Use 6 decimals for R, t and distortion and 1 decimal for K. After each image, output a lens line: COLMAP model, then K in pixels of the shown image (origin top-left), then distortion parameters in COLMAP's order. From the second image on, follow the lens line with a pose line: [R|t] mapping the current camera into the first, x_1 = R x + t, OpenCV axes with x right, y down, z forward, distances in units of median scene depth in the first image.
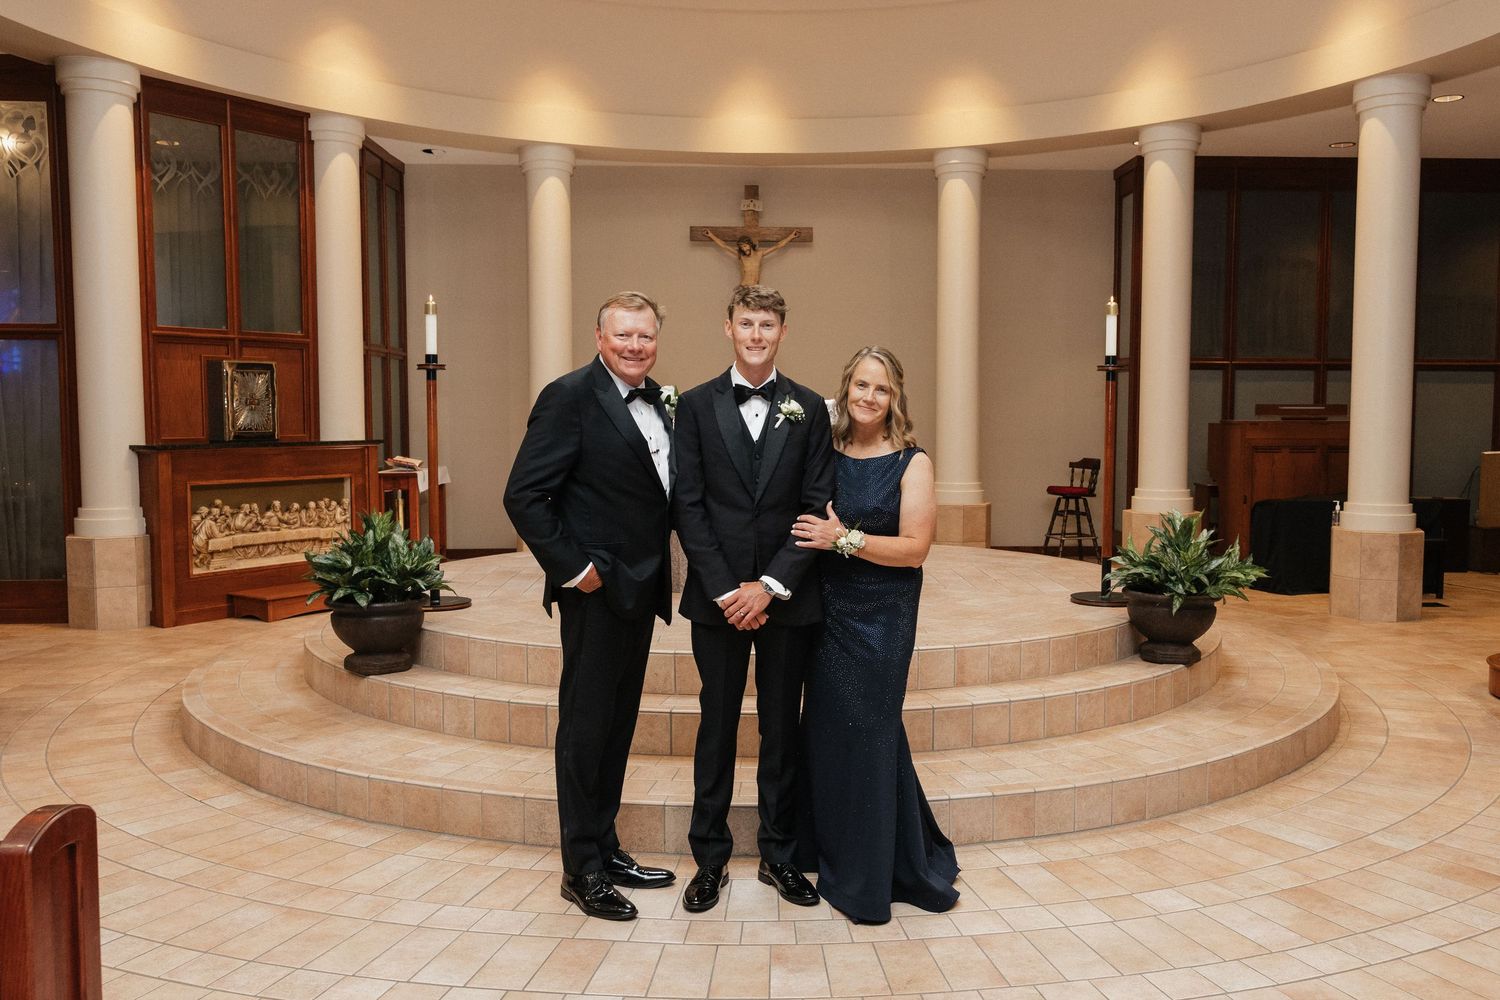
lens RADIAL K [[1254.6, 0, 798.1], [0, 1254.6, 495.6], [0, 0, 1]] dist [0.013670, -0.002624]
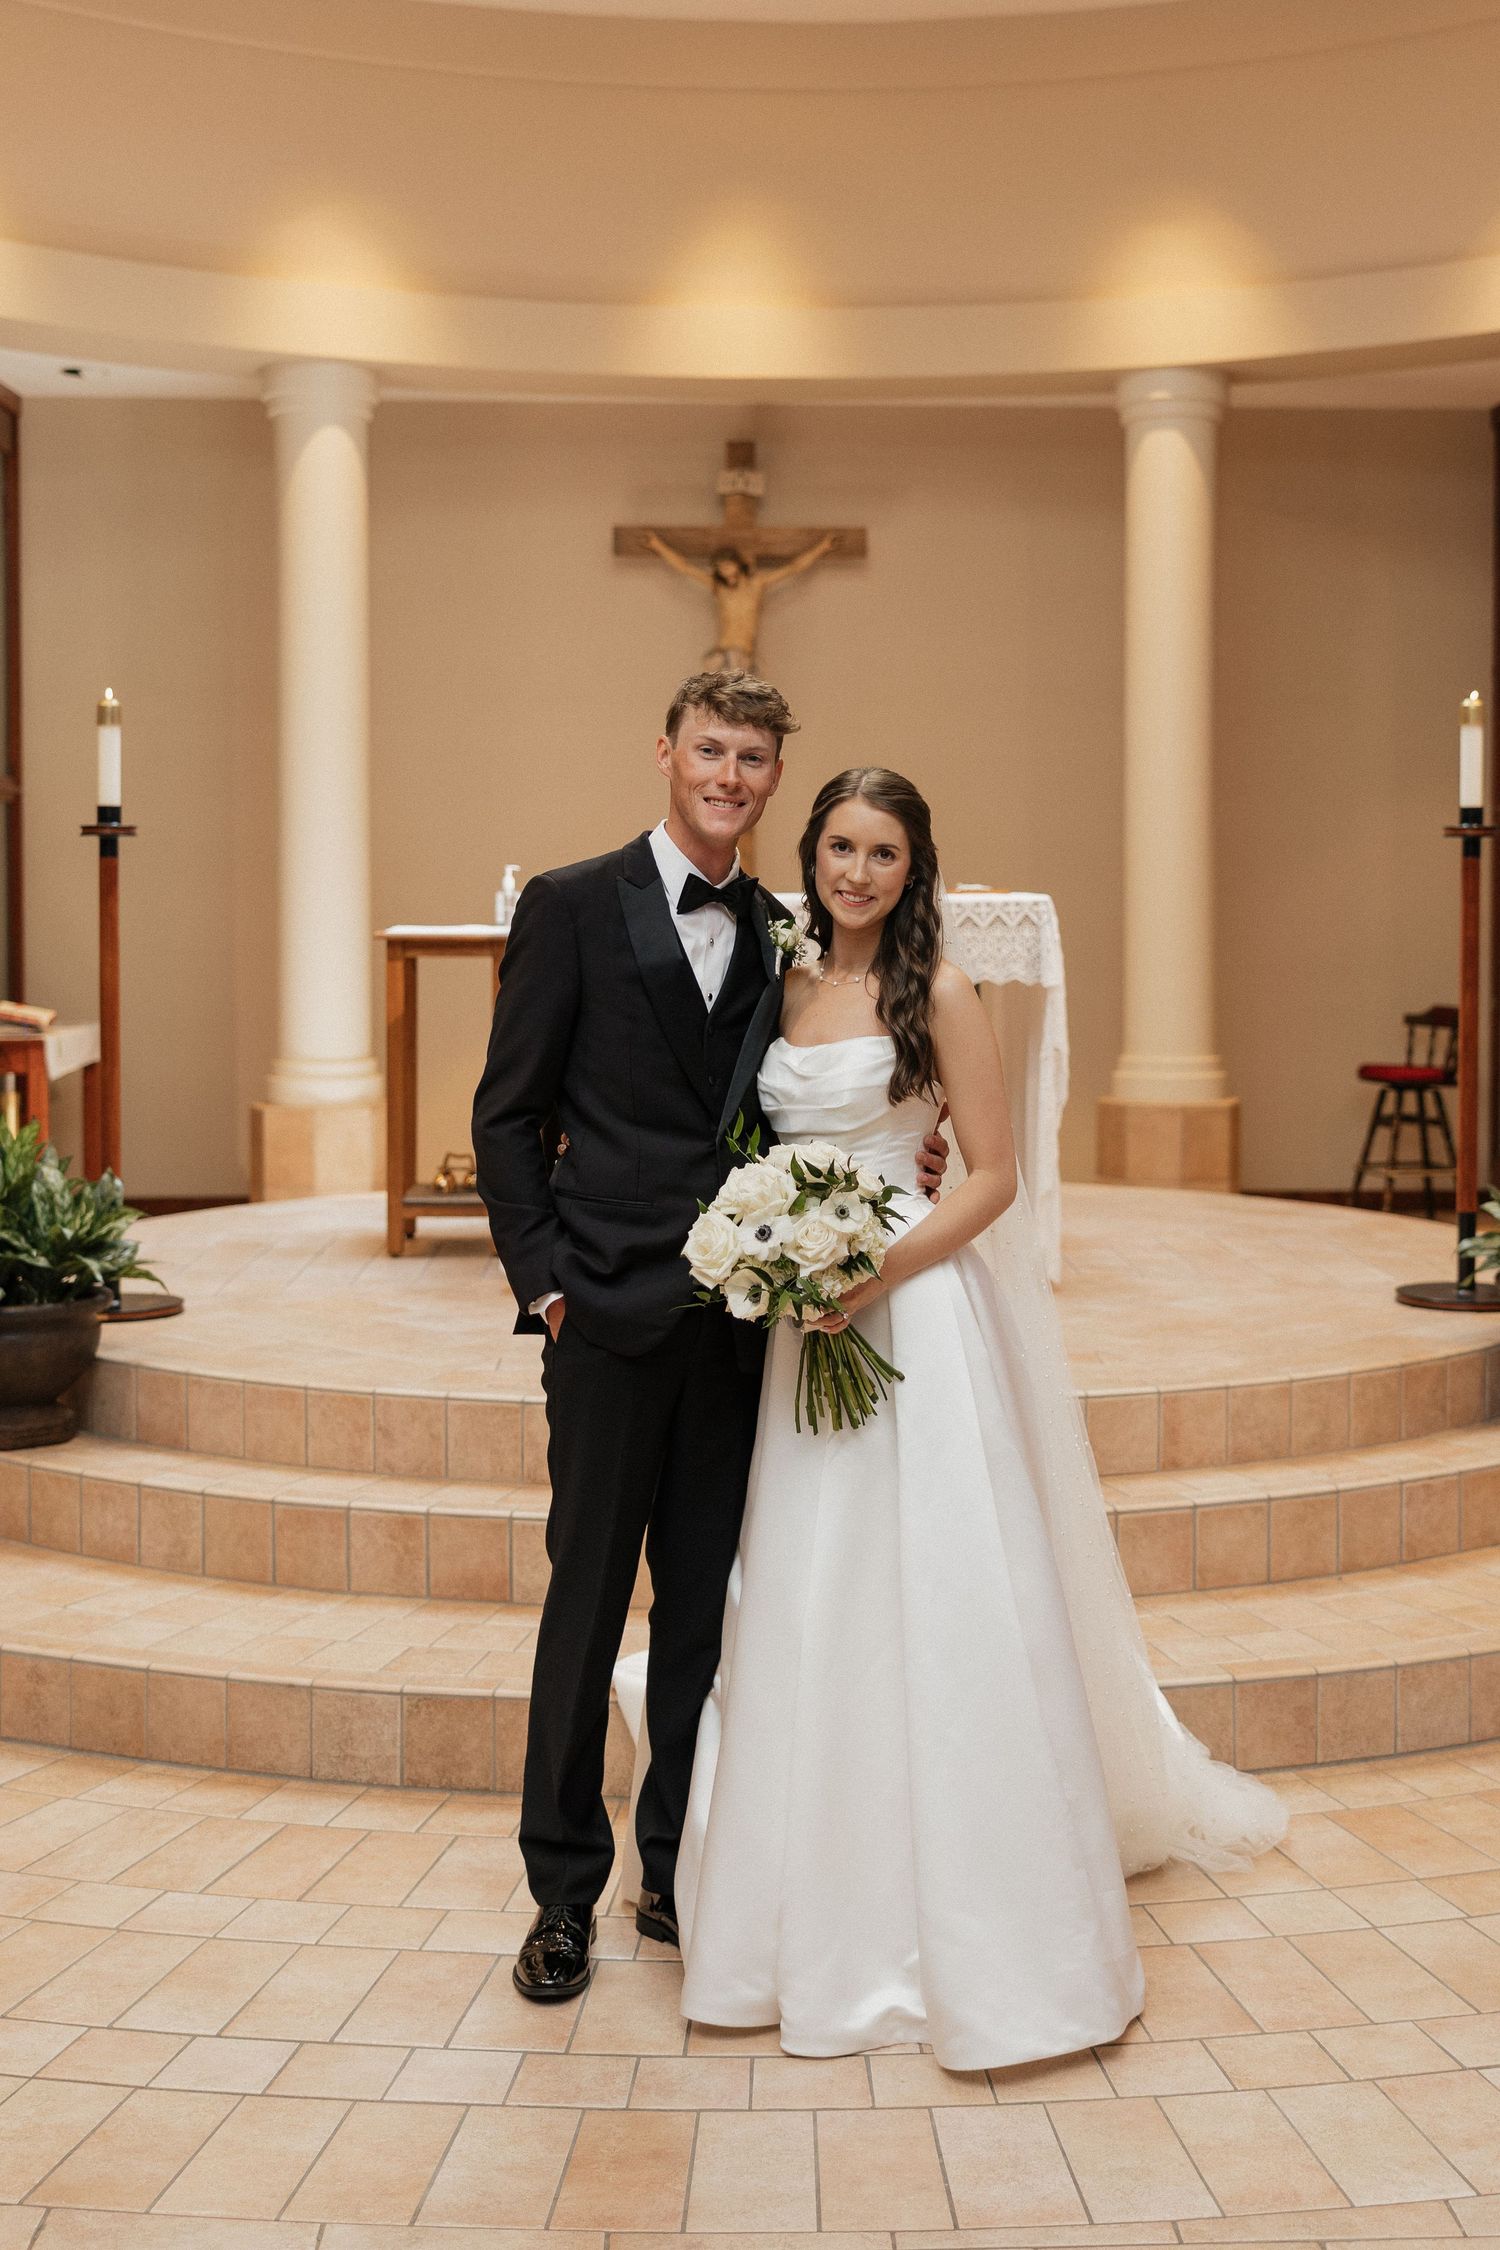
lens RADIAL K [[2704.3, 0, 836.1], [0, 2704.3, 974.2], [0, 0, 1]] dist [0.012629, 0.008155]
pose [[0.999998, -0.001337, 0.001720, -0.003438], [0.001405, 0.999207, -0.039783, -0.001733], [-0.001665, 0.039786, 0.999207, -0.049536]]
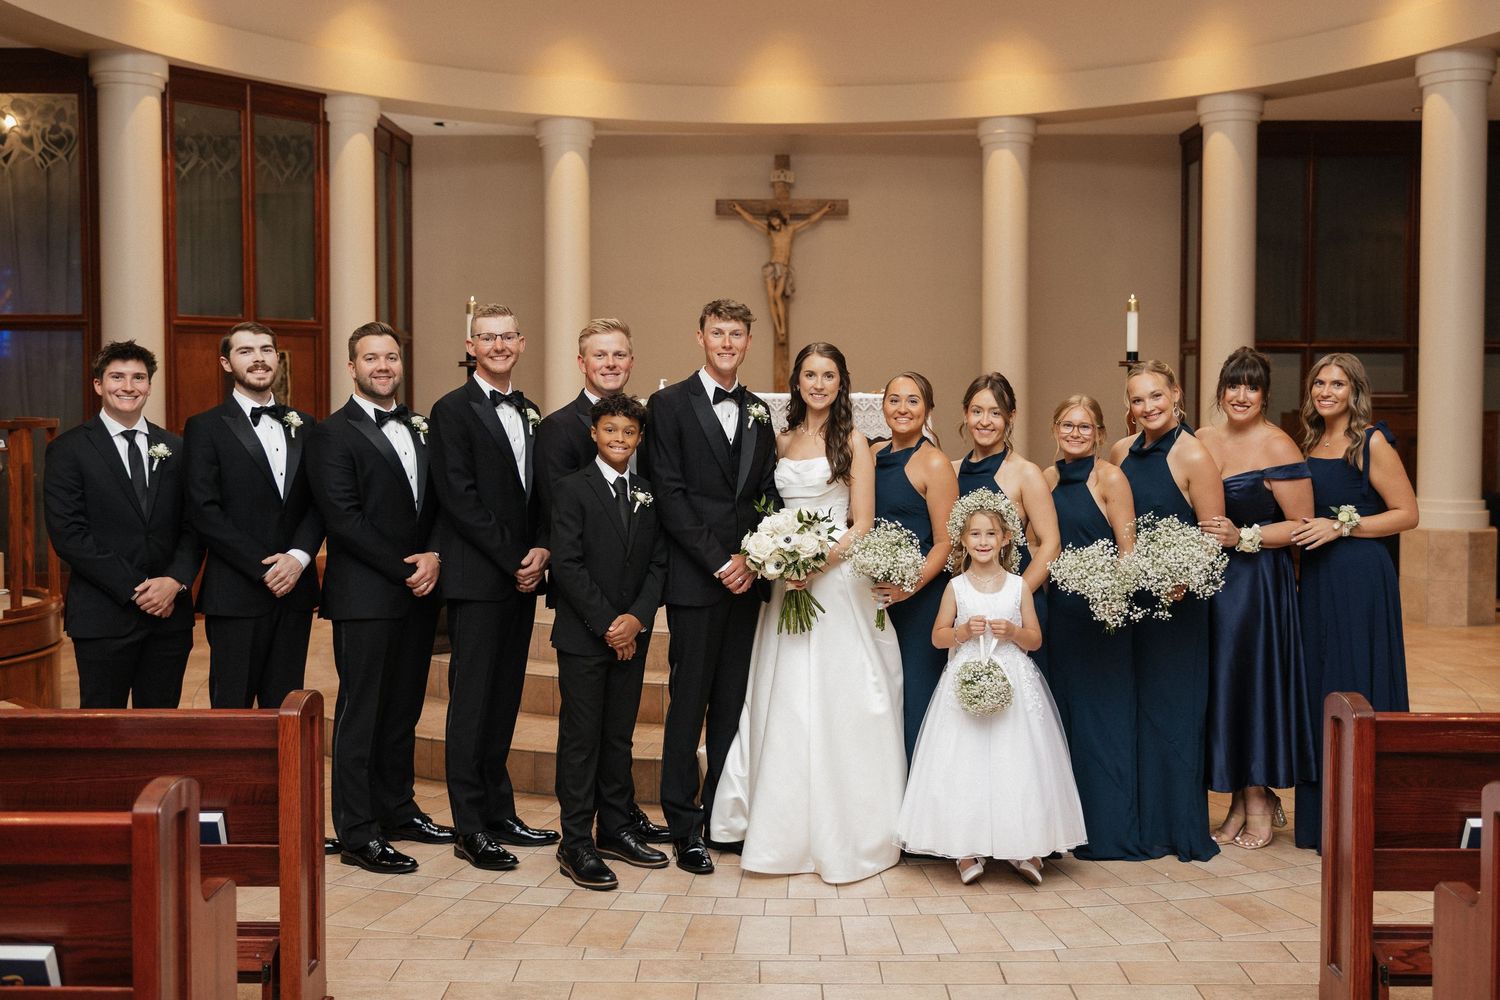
lens RADIAL K [[1512.5, 0, 762.5], [0, 1512.5, 440.9], [0, 0, 1]] dist [-0.004042, 0.021597]
pose [[0.998614, 0.001450, -0.052605, 0.011592], [-0.003311, 0.999371, -0.035312, 0.004266], [0.052521, 0.035437, 0.997991, -0.165041]]
